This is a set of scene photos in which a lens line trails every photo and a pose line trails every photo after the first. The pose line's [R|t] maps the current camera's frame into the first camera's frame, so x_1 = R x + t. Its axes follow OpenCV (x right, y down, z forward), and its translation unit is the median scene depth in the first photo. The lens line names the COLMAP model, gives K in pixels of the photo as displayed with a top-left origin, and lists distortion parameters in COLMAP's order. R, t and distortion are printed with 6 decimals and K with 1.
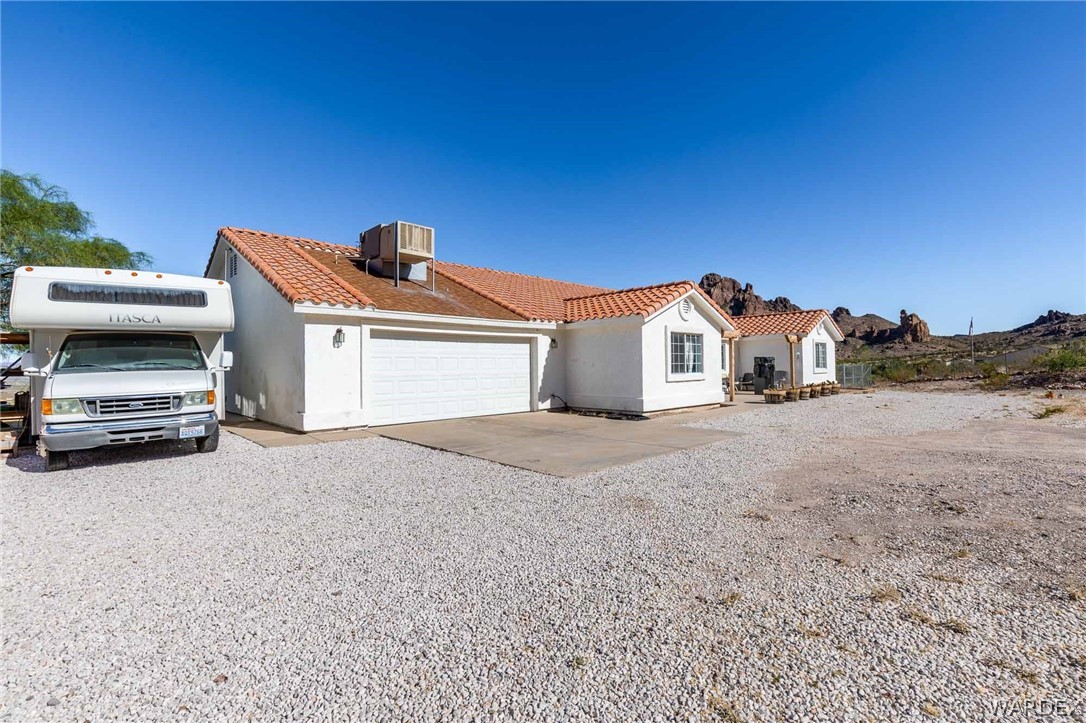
lens RADIAL K [[475.3, 0, 548.4], [0, 475.3, 354.4], [0, 0, 1]] dist [0.004458, -0.000117]
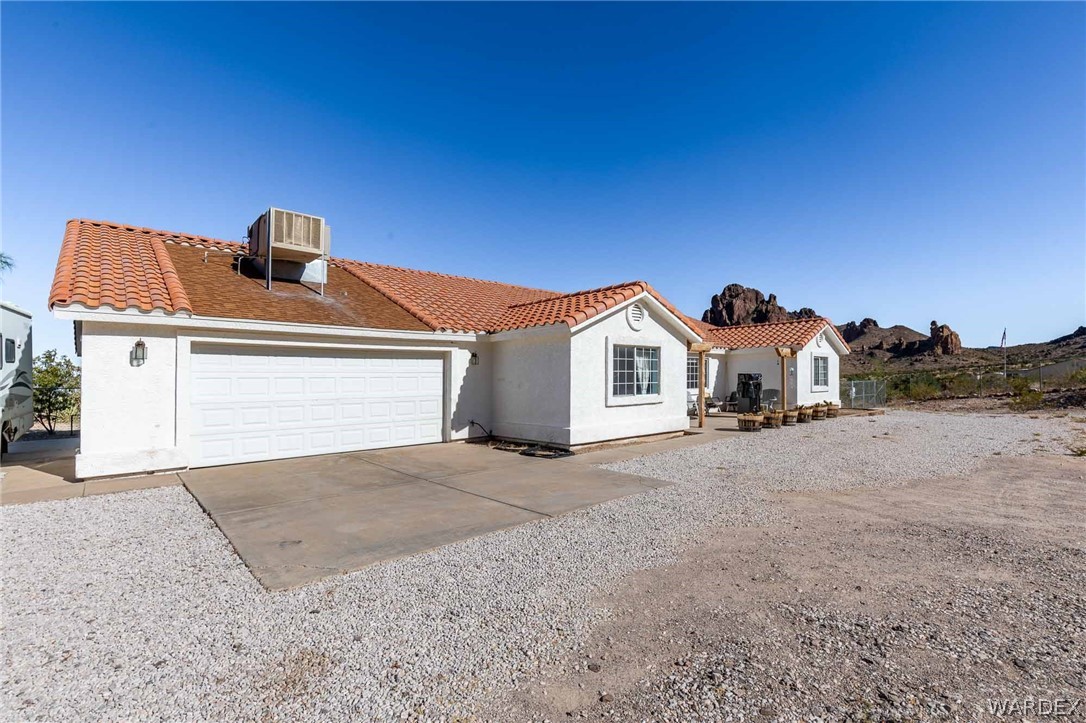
lens RADIAL K [[475.3, 0, 561.3], [0, 475.3, 382.3], [0, 0, 1]] dist [0.004458, -0.000117]
pose [[0.999704, -0.000298, -0.024346, 0.177556], [0.001067, 0.999501, 0.031555, -0.008357], [0.024325, -0.031572, 0.999205, 0.179120]]
